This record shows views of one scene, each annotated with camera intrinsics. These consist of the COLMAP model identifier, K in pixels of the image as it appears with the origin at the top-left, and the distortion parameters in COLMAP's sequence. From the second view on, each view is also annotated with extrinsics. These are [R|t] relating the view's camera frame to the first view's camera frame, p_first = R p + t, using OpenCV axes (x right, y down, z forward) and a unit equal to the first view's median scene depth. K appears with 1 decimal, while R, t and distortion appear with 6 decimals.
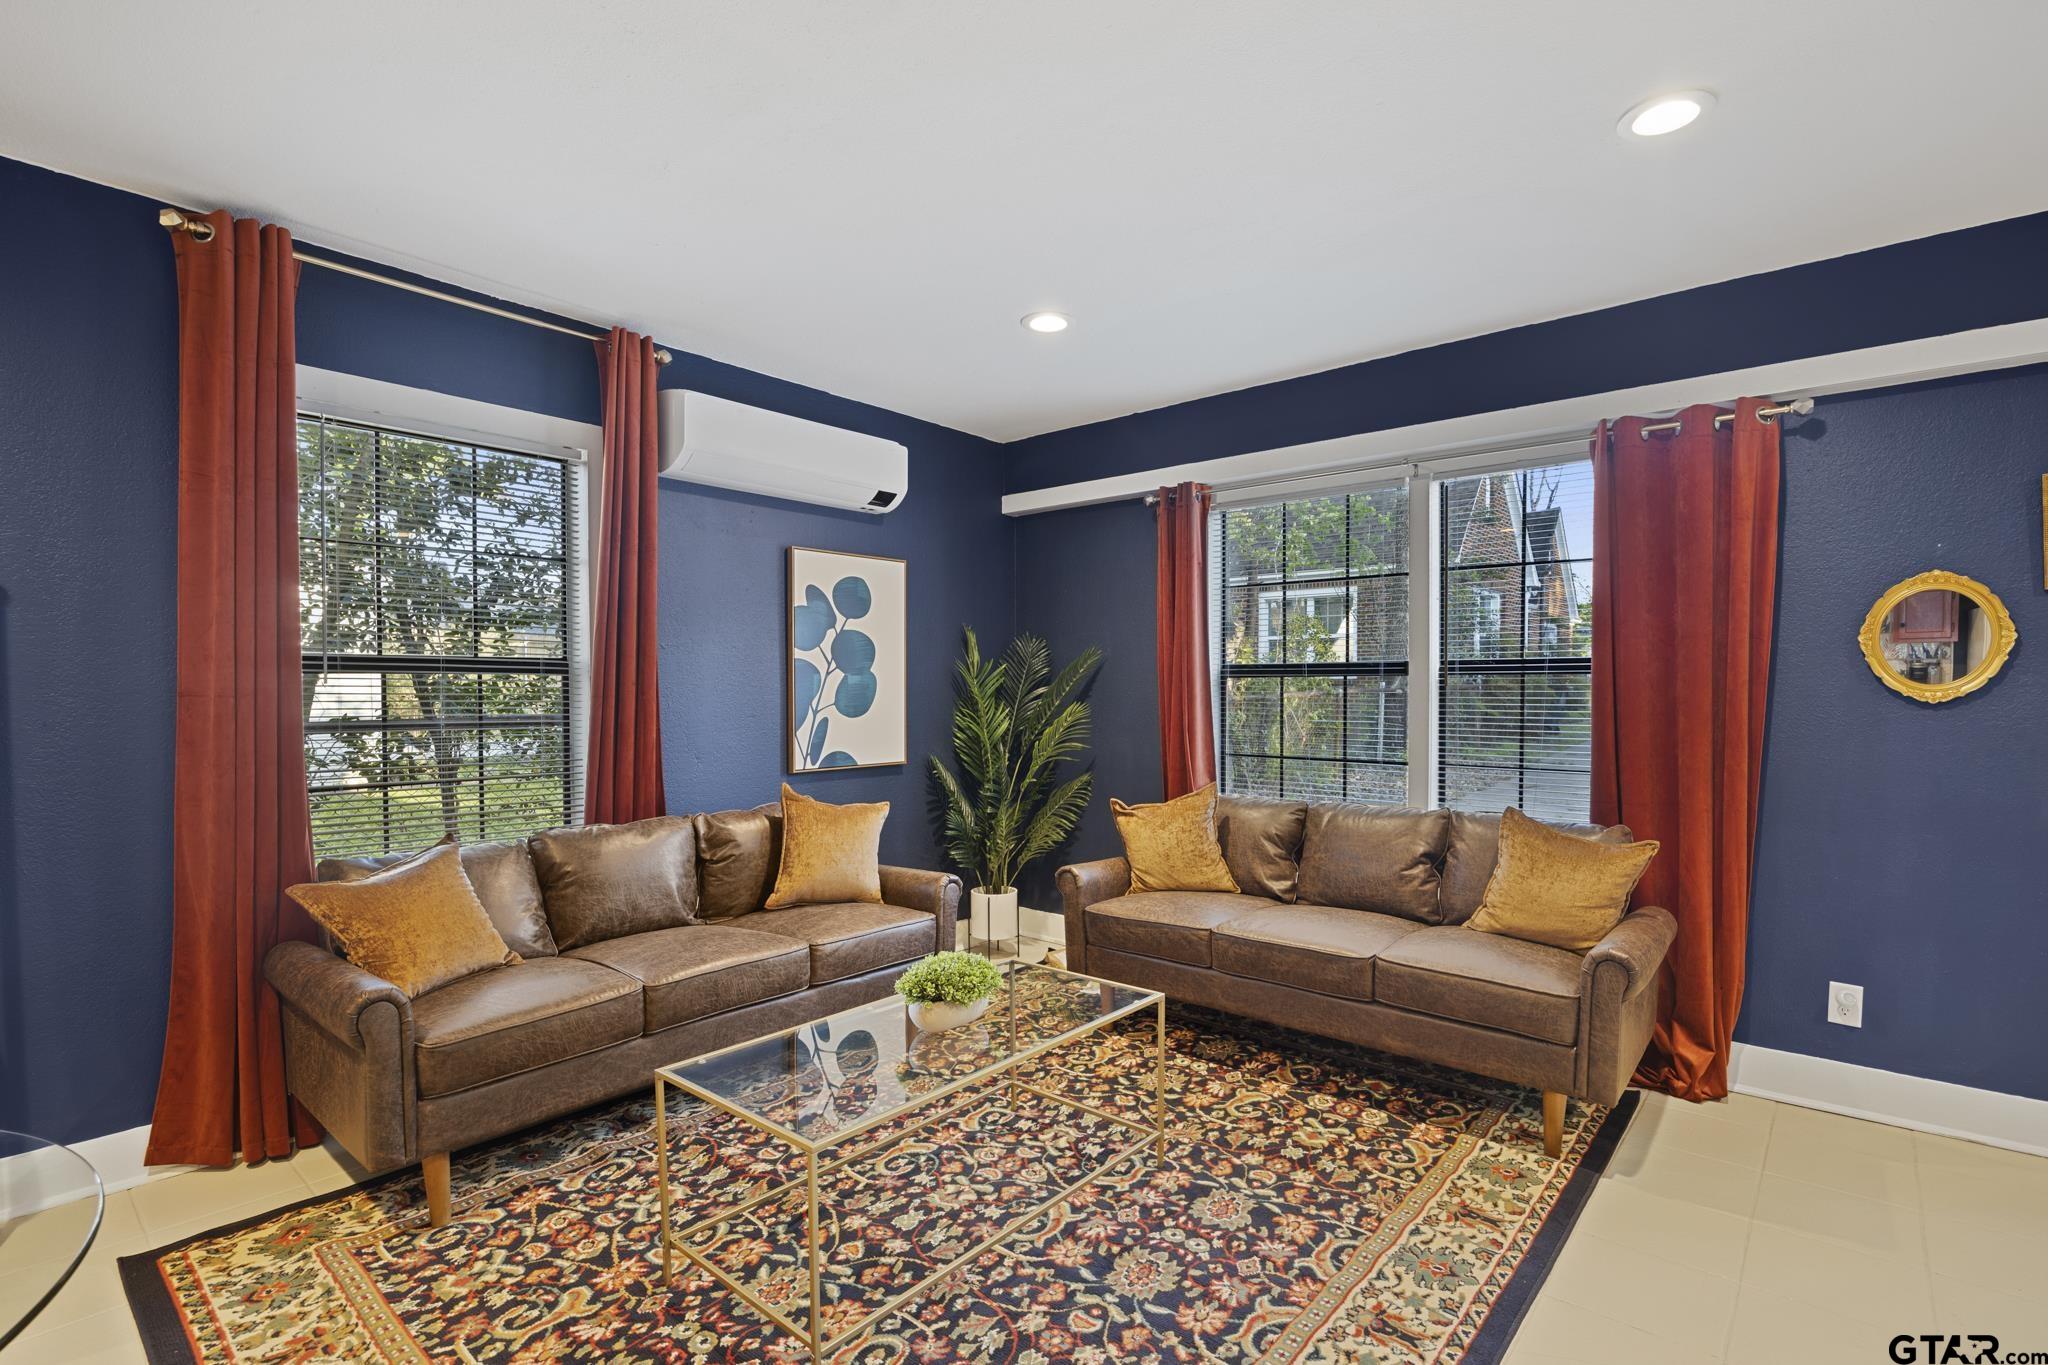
lens RADIAL K [[960.4, 0, 1025.6], [0, 960.4, 688.4], [0, 0, 1]] dist [-0.014465, -0.000214]
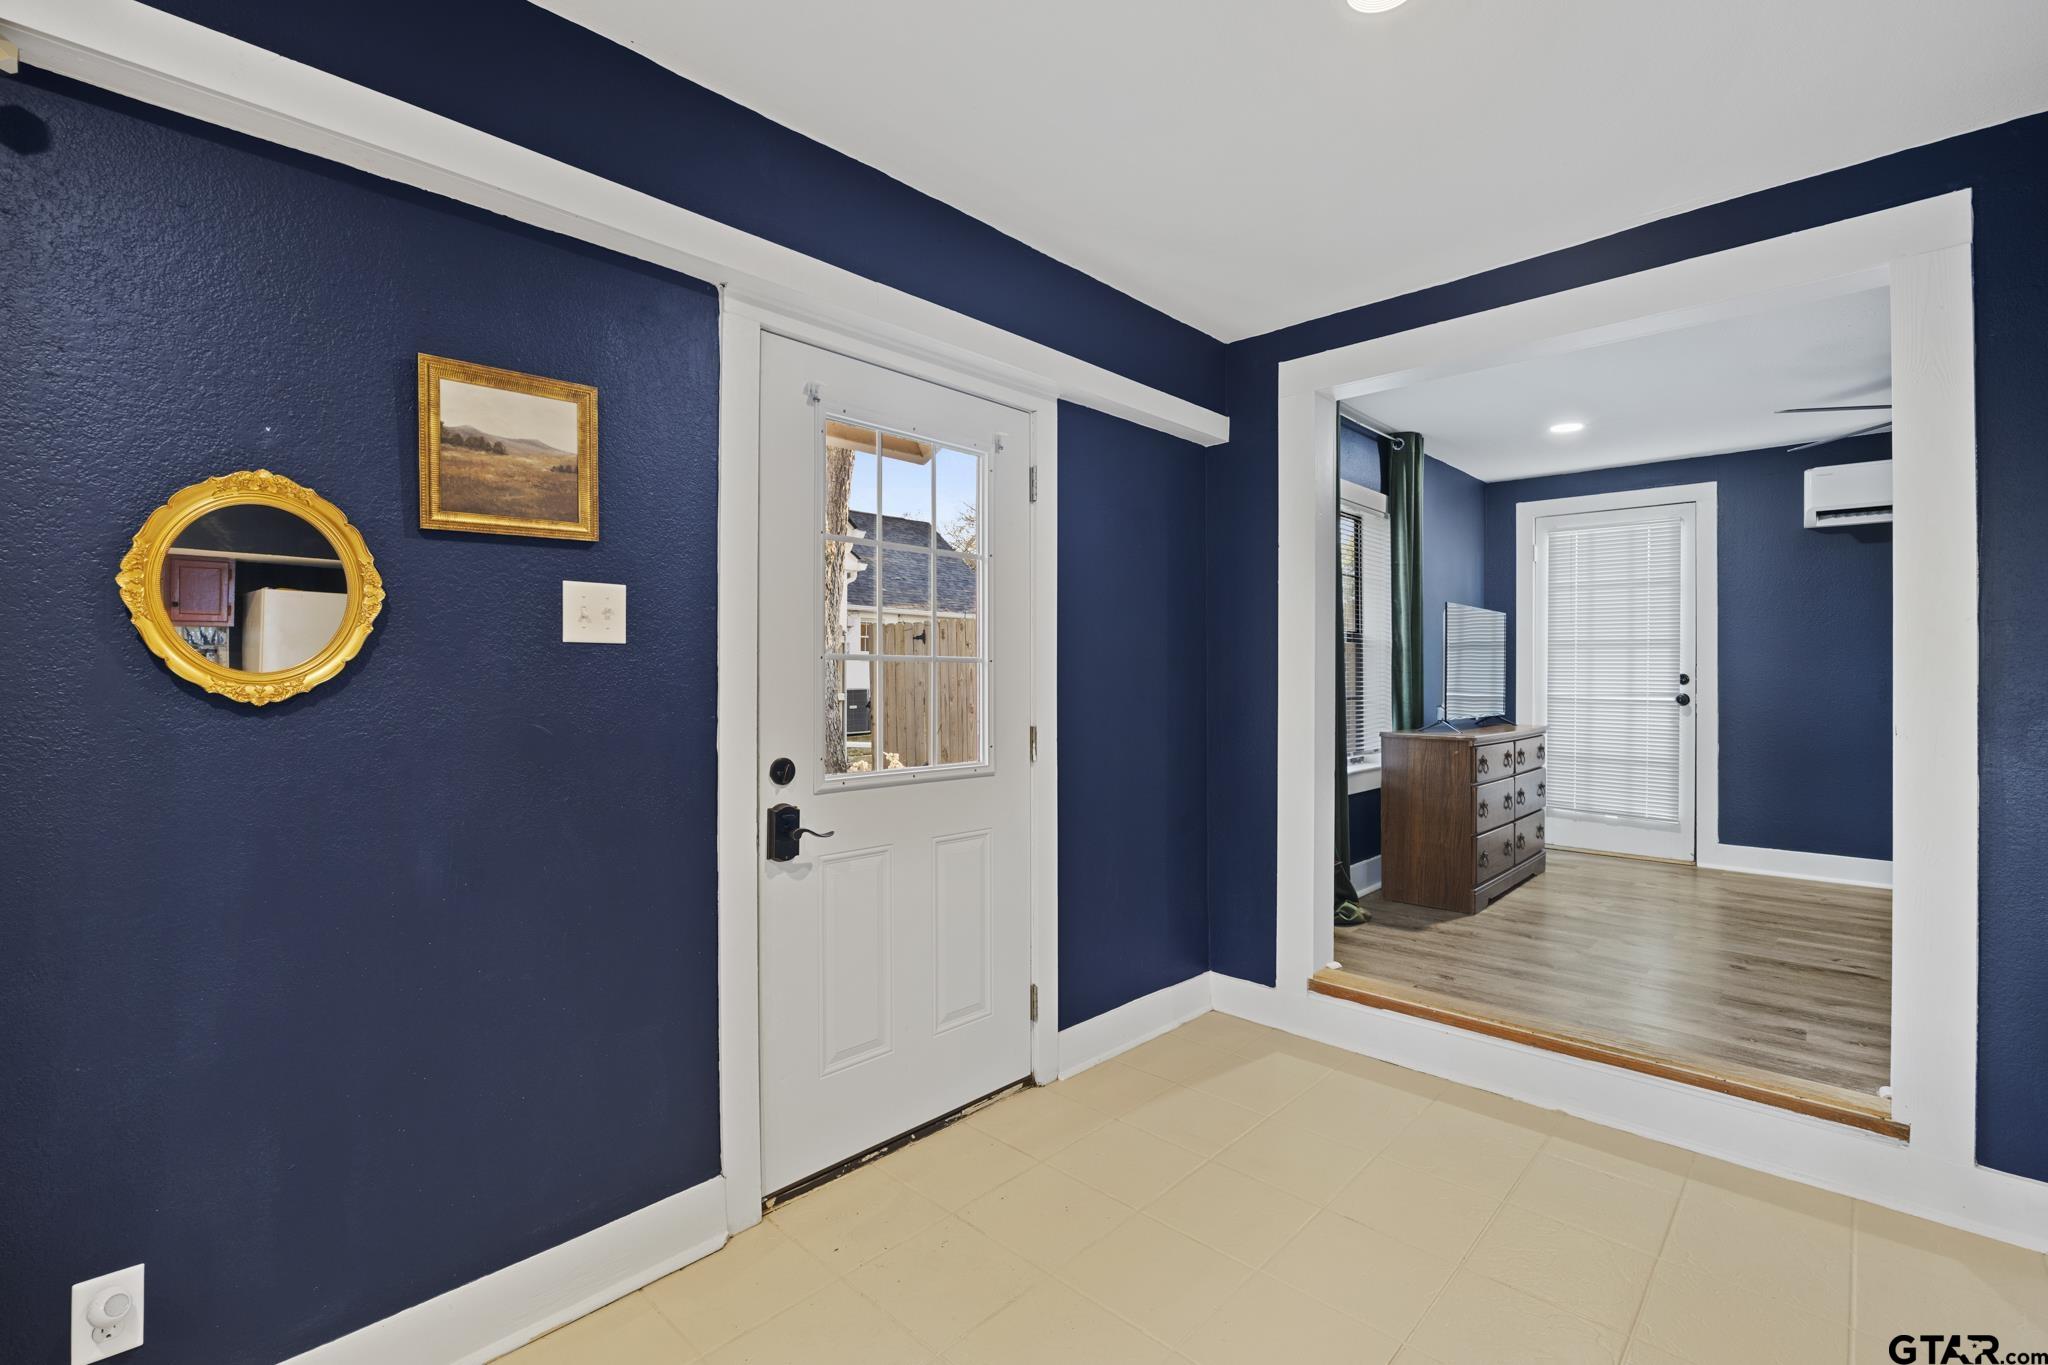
lens RADIAL K [[900.9, 0, 1026.7], [0, 900.9, 675.6], [0, 0, 1]] dist [-0.017434, 0.000106]
pose [[0.055507, -0.004315, 0.998449, 0.441184], [0.005689, 0.999976, 0.004005, -0.001405], [-0.998442, 0.005457, 0.055530, 0.498927]]
